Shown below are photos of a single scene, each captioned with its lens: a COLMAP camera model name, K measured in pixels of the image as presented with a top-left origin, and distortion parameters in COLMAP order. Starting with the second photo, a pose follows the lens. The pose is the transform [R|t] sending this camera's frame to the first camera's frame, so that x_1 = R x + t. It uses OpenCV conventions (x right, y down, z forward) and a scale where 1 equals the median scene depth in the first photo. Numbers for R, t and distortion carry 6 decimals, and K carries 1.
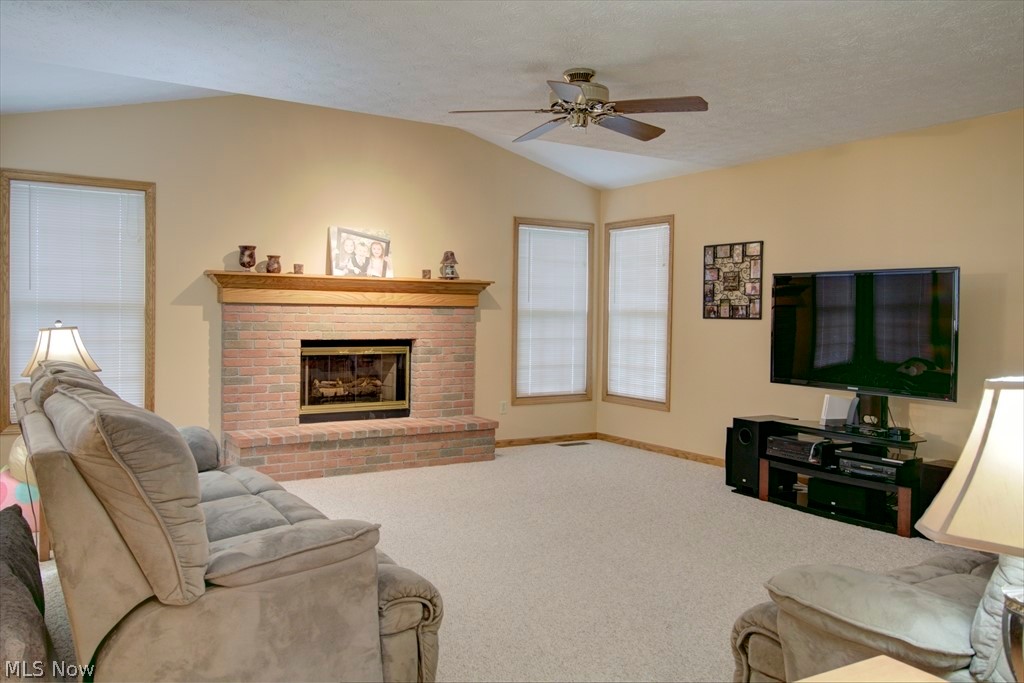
lens RADIAL K [[790.9, 0, 510.1], [0, 790.9, 335.2], [0, 0, 1]] dist [0.013497, -0.010311]
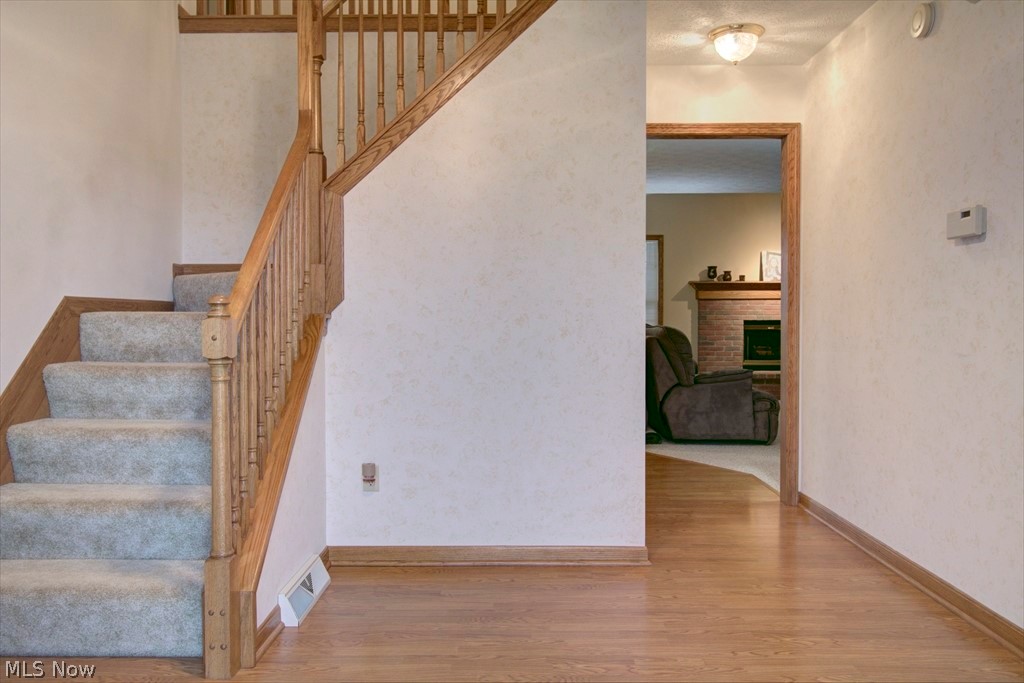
lens RADIAL K [[790.9, 0, 499.9], [0, 790.9, 325.0], [0, 0, 1]] dist [0.013497, -0.010311]
pose [[0.829306, -0.007776, -0.558741, 0.254829], [-0.002118, 0.999852, -0.017058, 0.047707], [0.558791, 0.015329, 0.829167, -0.708231]]
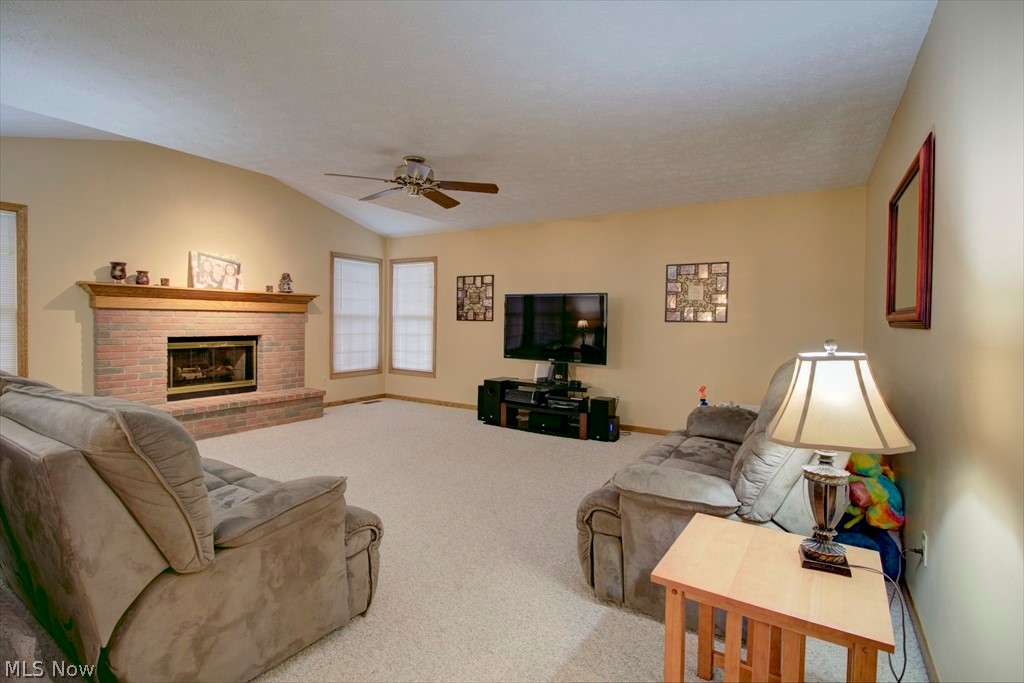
lens RADIAL K [[477.8, 0, 506.9], [0, 477.8, 334.6], [0, 0, 1]] dist [-0.003185, -0.010776]
pose [[0.904462, -0.012526, 0.426369, -0.097718], [0.008565, 0.999901, 0.011207, -0.002193], [-0.426467, -0.006485, 0.904480, 0.062015]]
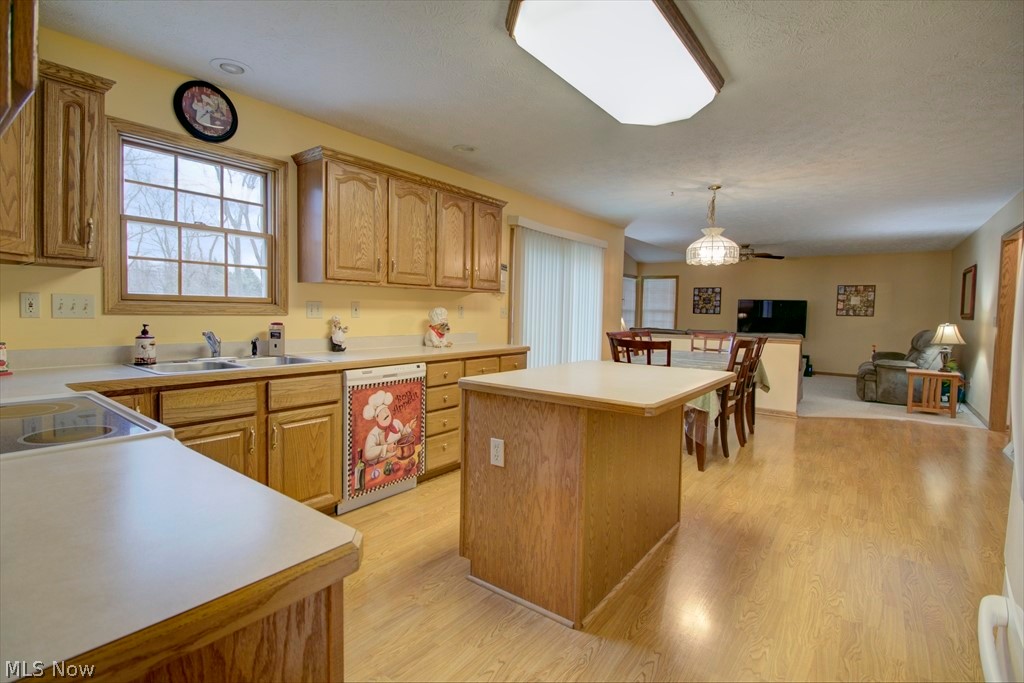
lens RADIAL K [[477.8, 0, 511.1], [0, 477.8, 333.0], [0, 0, 1]] dist [-0.003185, -0.010776]
pose [[0.936923, -0.009339, 0.349410, -1.082660], [-0.000964, 0.999570, 0.029301, -0.000471], [-0.349533, -0.027789, 0.936512, -0.416080]]
